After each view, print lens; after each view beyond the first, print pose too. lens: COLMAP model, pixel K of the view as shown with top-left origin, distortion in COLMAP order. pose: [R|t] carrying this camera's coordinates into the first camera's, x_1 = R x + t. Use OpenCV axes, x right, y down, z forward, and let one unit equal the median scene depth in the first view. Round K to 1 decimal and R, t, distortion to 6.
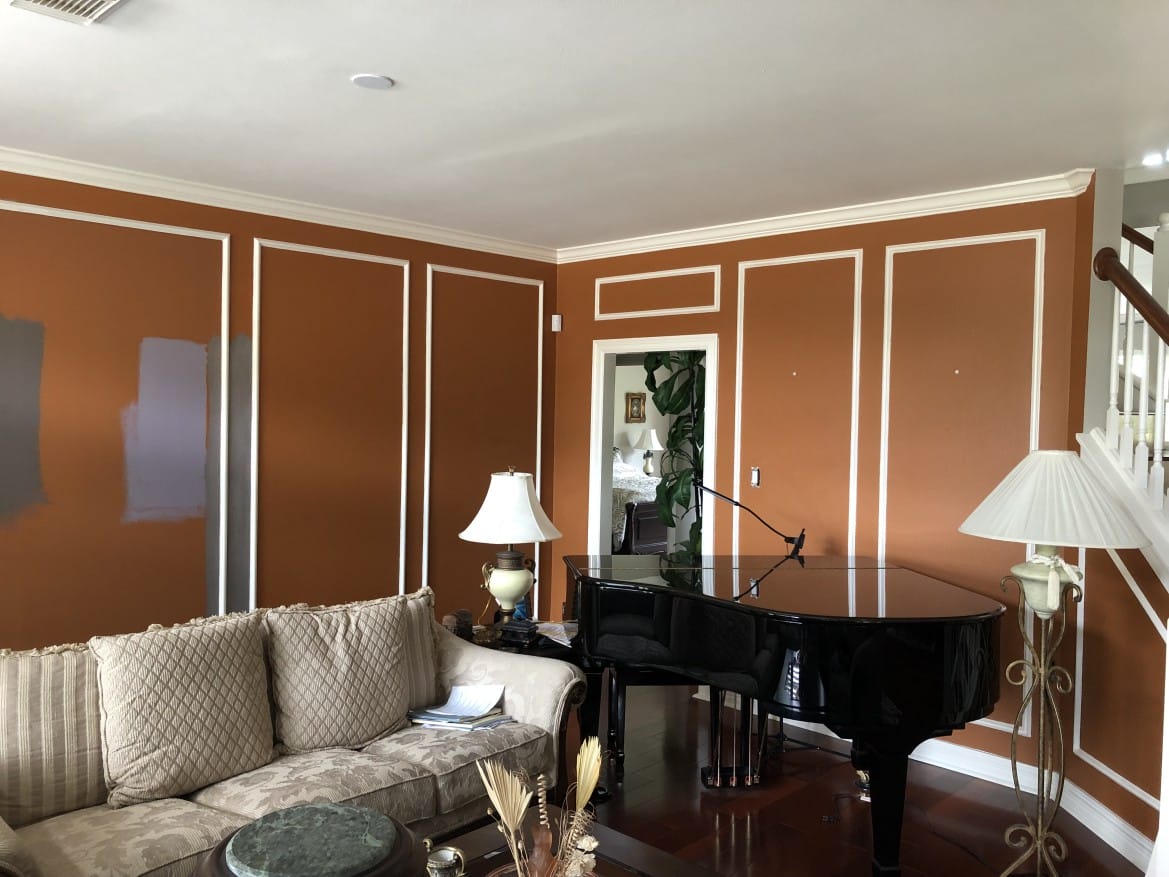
lens RADIAL K [[940.2, 0, 524.4], [0, 940.2, 436.0], [0, 0, 1]] dist [-0.046906, 0.002331]
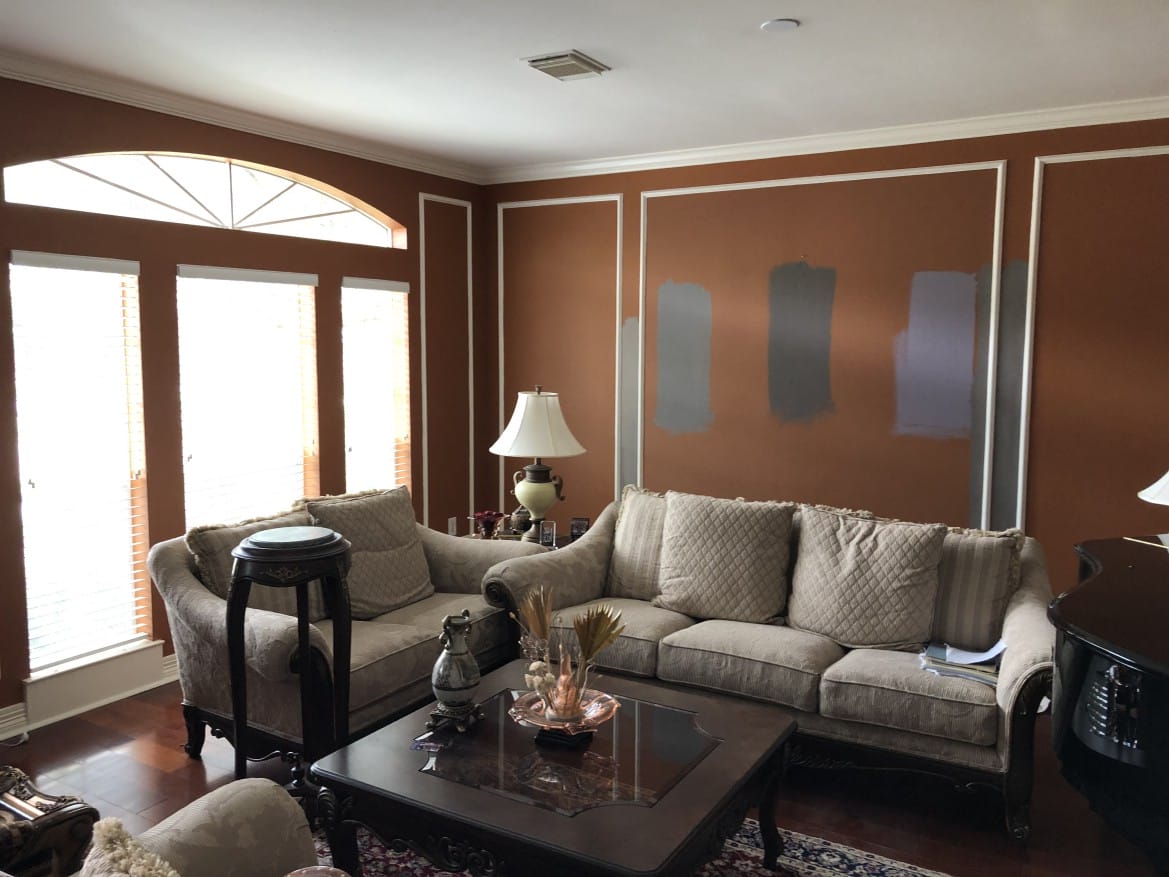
lens RADIAL K [[956.6, 0, 584.5], [0, 956.6, 438.5], [0, 0, 1]] dist [-0.015902, 0.001343]
pose [[0.216699, 0.093249, -0.971775, 0.774808], [-0.025533, 0.995629, 0.089844, 0.001270], [0.975904, 0.005343, 0.218133, 0.434042]]
